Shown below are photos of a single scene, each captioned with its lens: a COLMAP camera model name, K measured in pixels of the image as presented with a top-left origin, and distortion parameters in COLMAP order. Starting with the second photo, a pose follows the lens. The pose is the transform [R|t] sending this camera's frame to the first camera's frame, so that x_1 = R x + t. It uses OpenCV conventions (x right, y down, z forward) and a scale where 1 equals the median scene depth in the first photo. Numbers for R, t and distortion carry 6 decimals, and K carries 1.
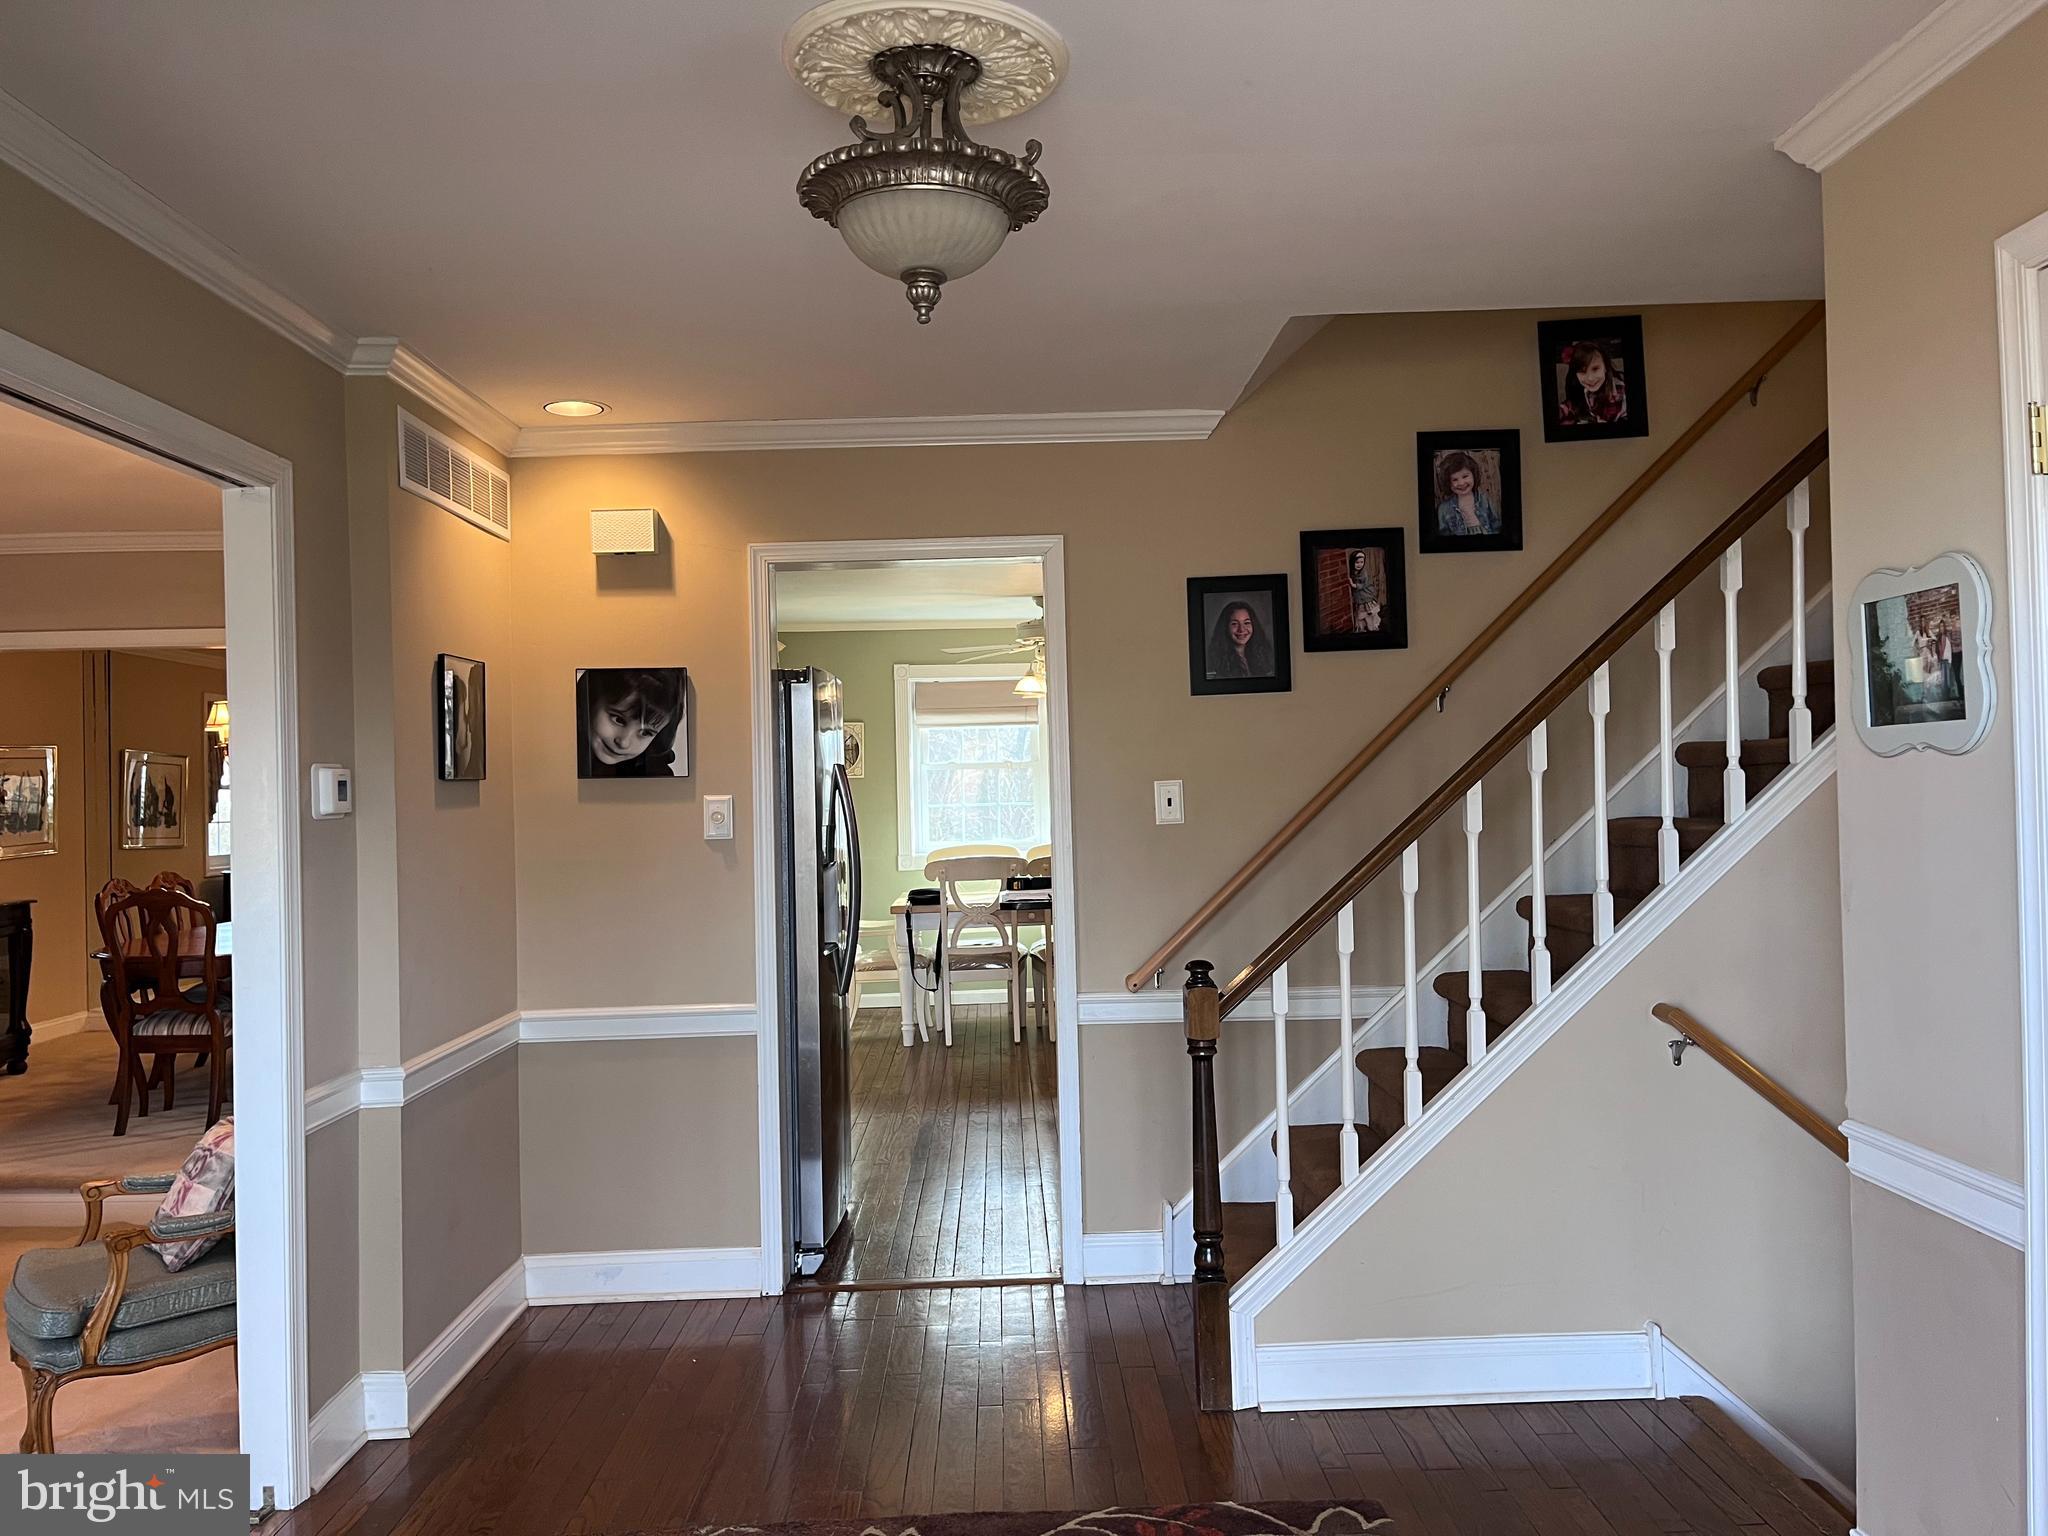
lens RADIAL K [[1547.0, 0, 1026.5], [0, 1547.0, 761.0], [0, 0, 1]] dist [0.067696, -0.080904]
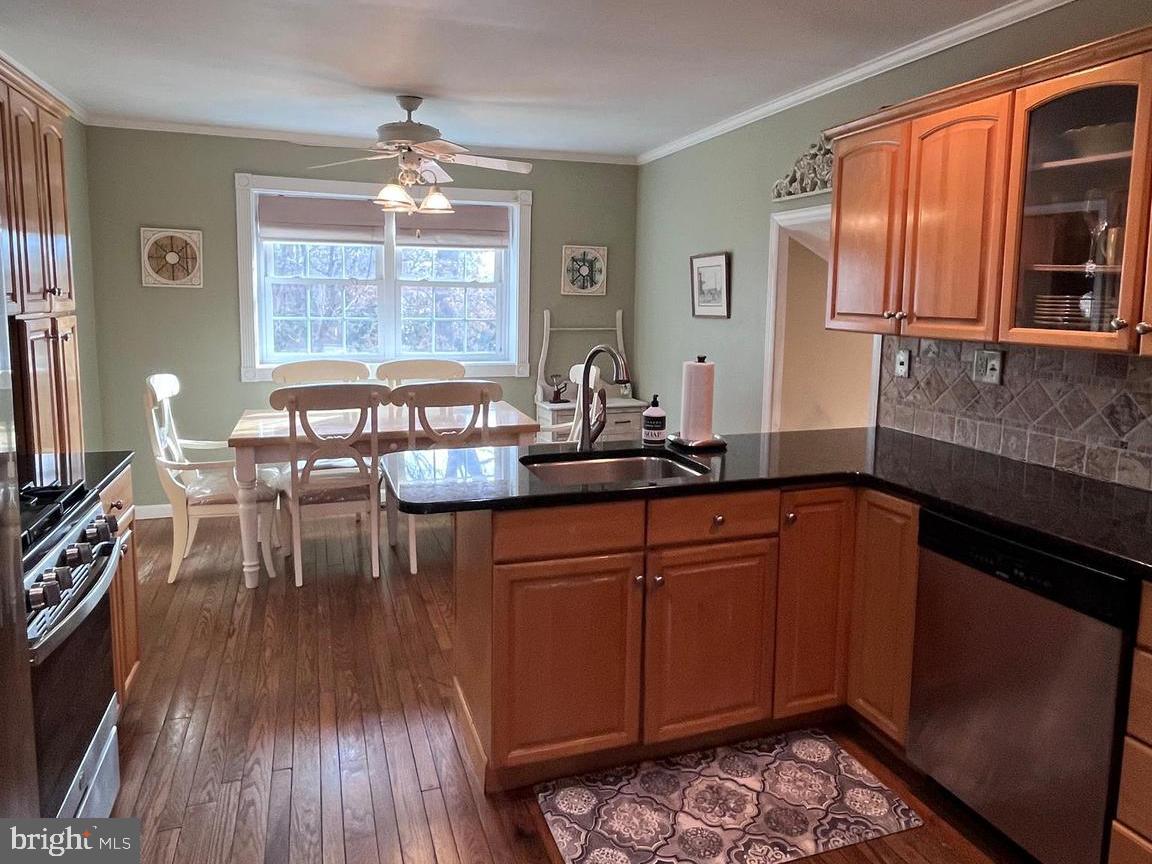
lens RADIAL K [[778.5, 0, 578.2], [0, 778.5, 385.4], [0, 0, 1]] dist [-0.000239, 0.002522]
pose [[0.950823, 0.006818, 0.309660, -0.067453], [-0.046012, 0.991774, 0.119446, 0.004879], [-0.306298, -0.127820, 0.943315, 0.980425]]
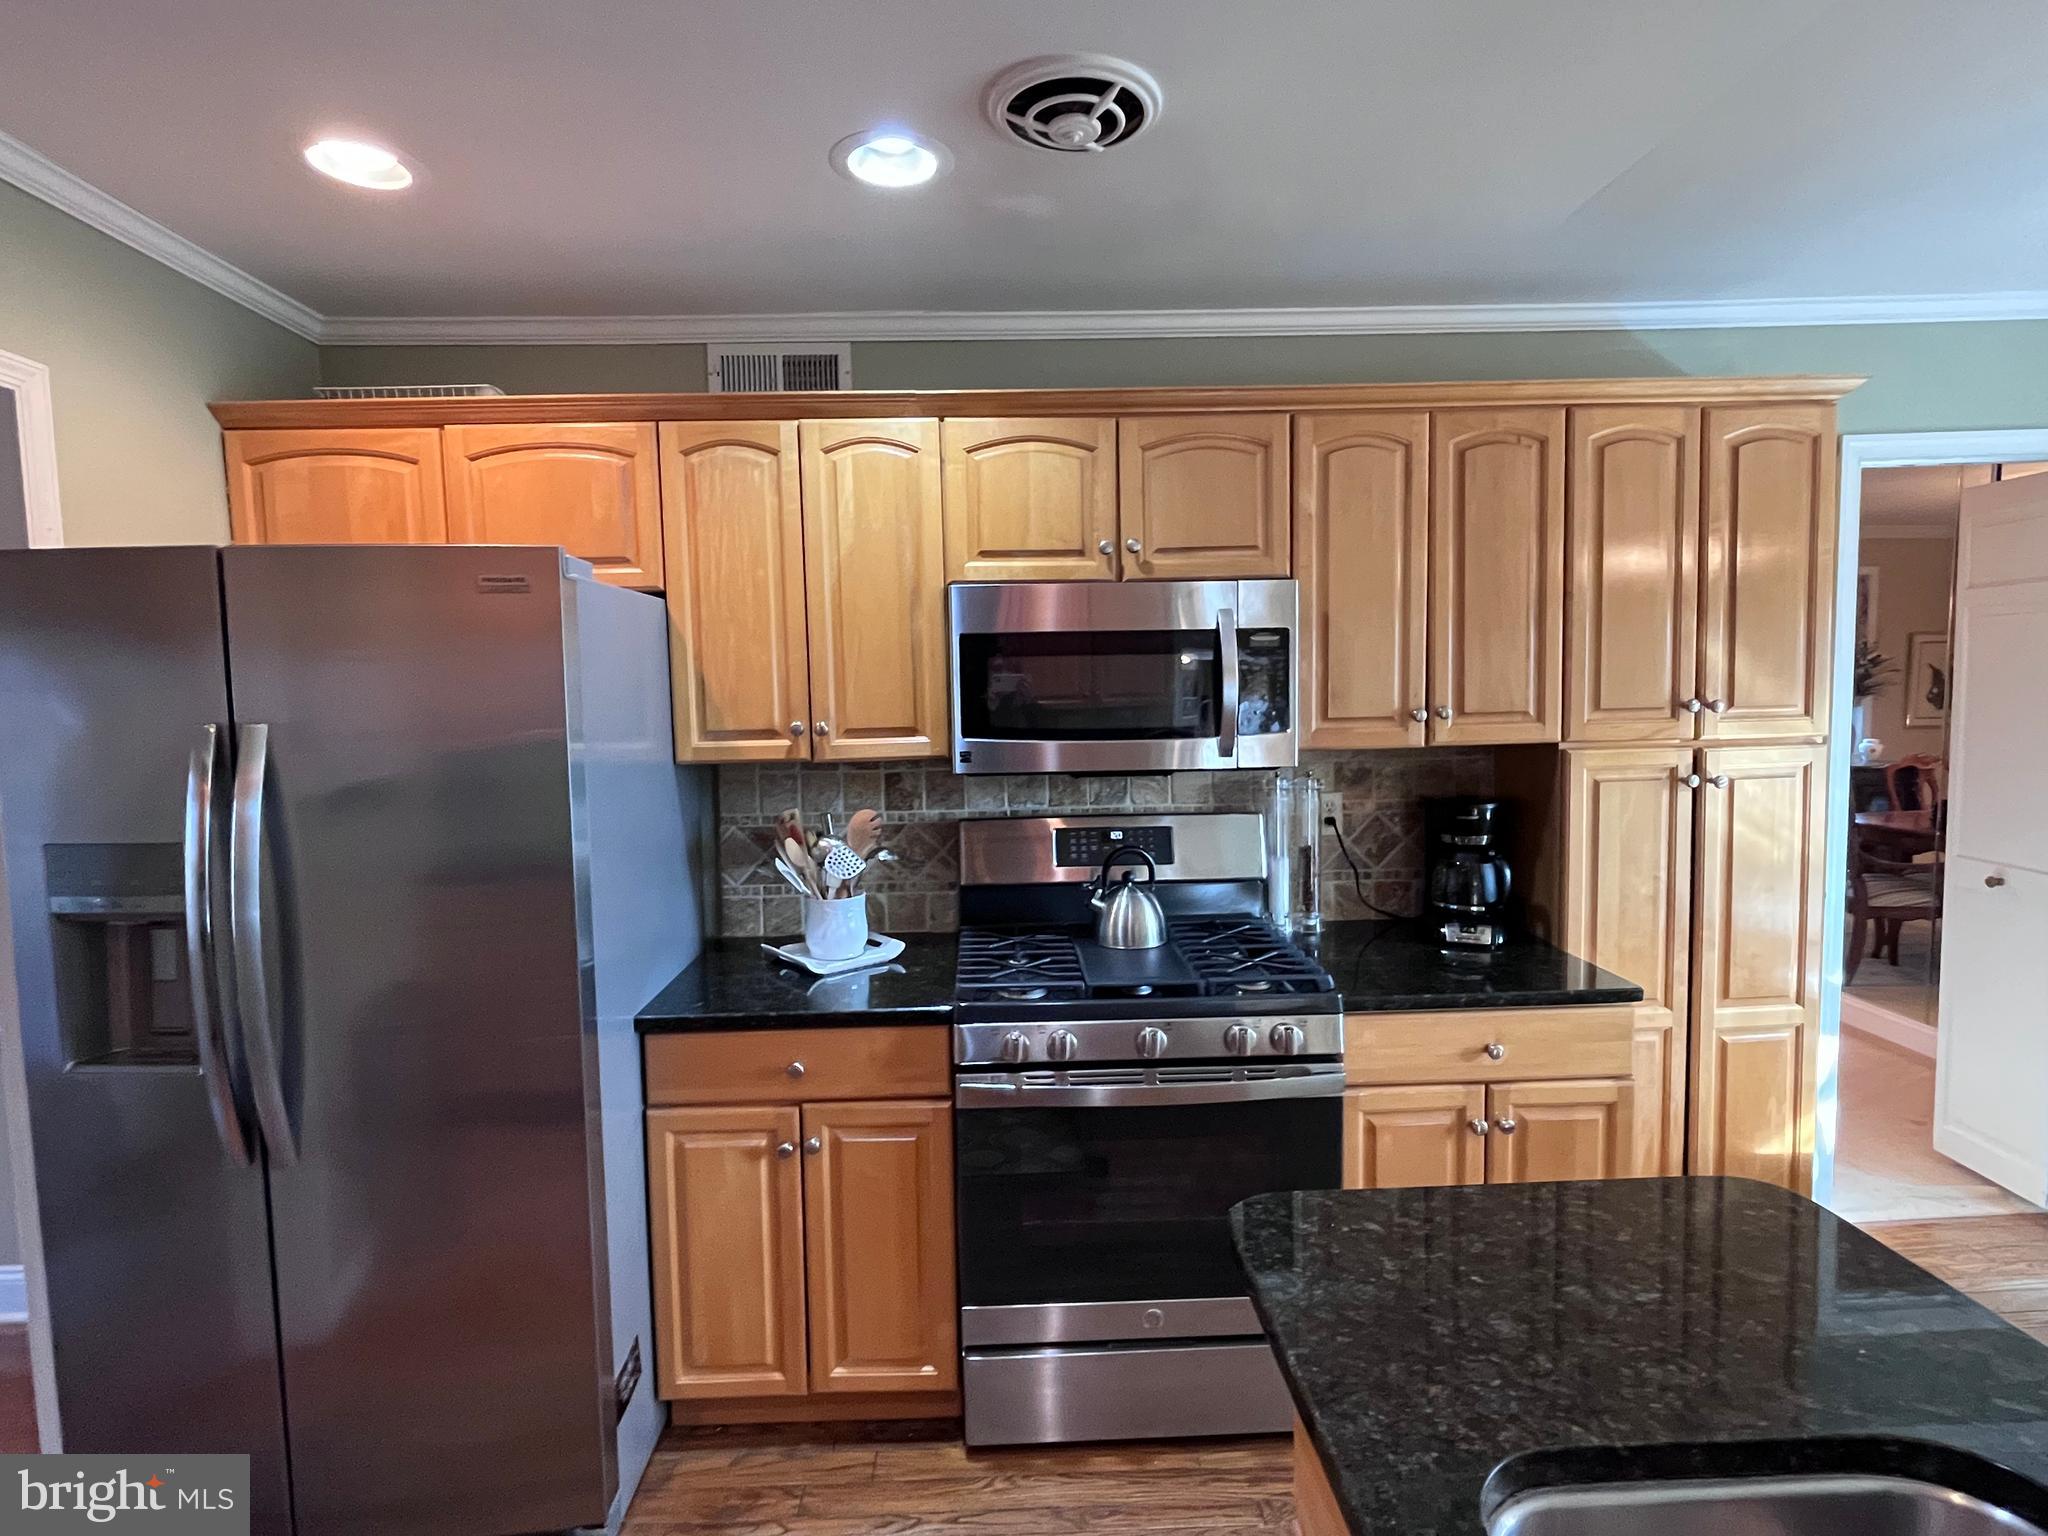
lens RADIAL K [[1035.2, 0, 1017.8], [0, 1035.2, 768.7], [0, 0, 1]] dist [-0.003250, -0.000113]
pose [[0.010509, 0.102473, -0.994680, 0.233569], [0.034019, 0.994123, 0.102775, -0.008698], [0.999366, -0.034918, 0.006961, 1.378053]]
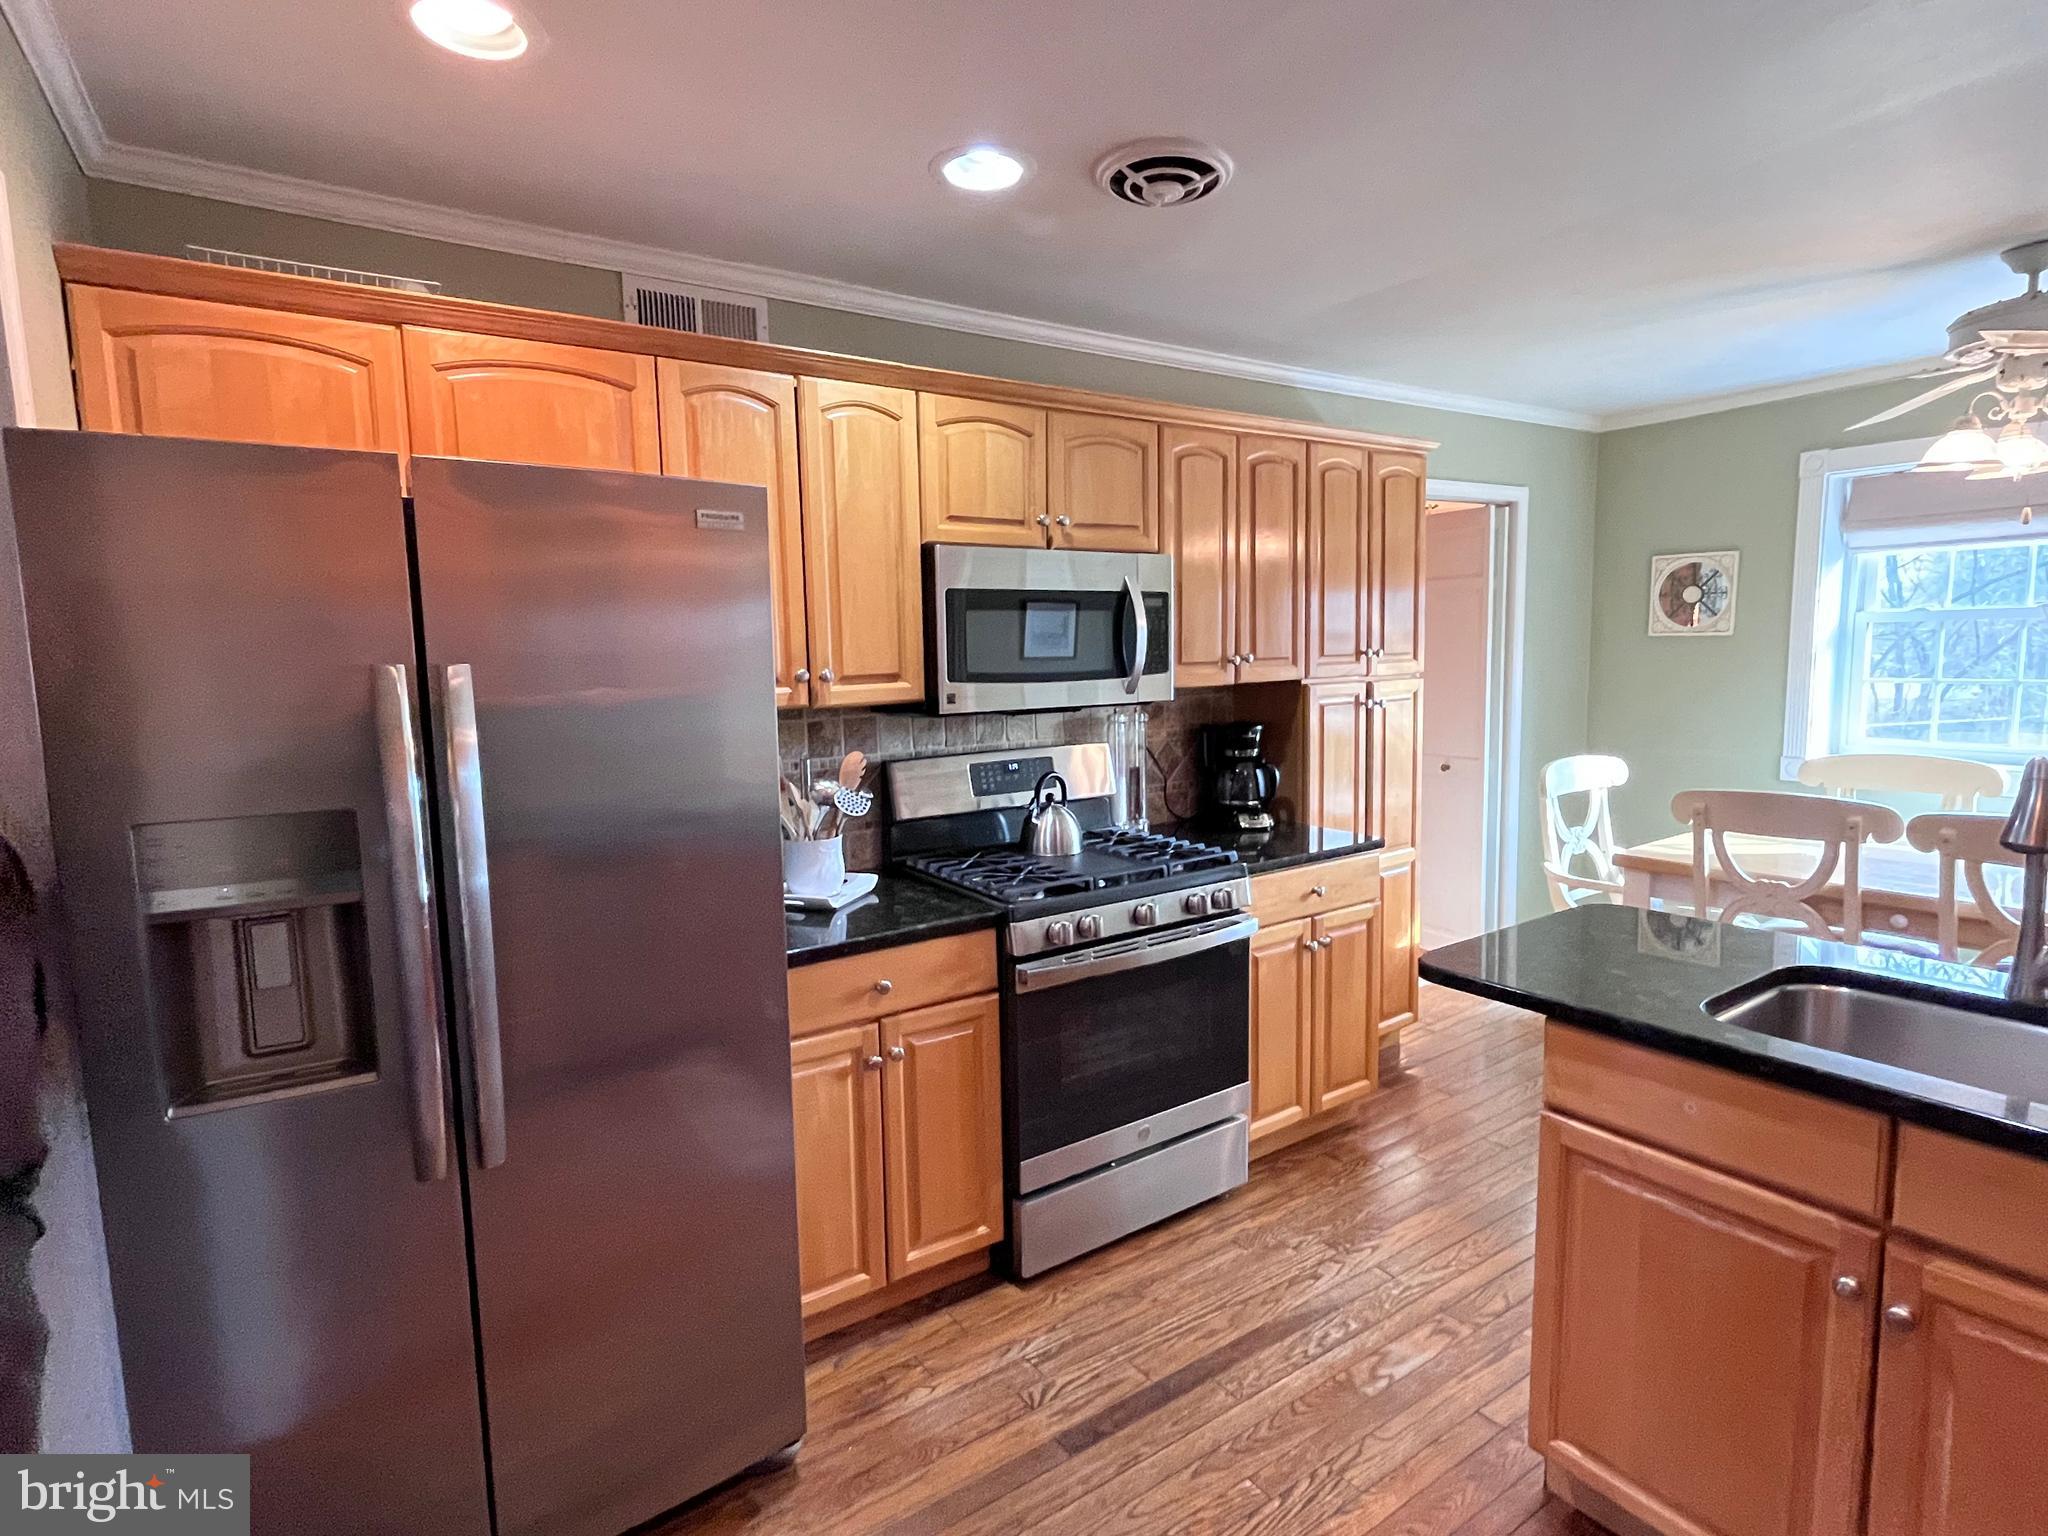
lens RADIAL K [[1035.2, 0, 1017.7], [0, 1035.2, 769.2], [0, 0, 1]] dist [-0.003250, -0.000113]
pose [[0.541913, 0.109376, -0.833287, 0.228558], [0.021752, 0.989338, 0.144005, -0.006263], [0.840153, -0.096164, 0.533756, 1.084475]]
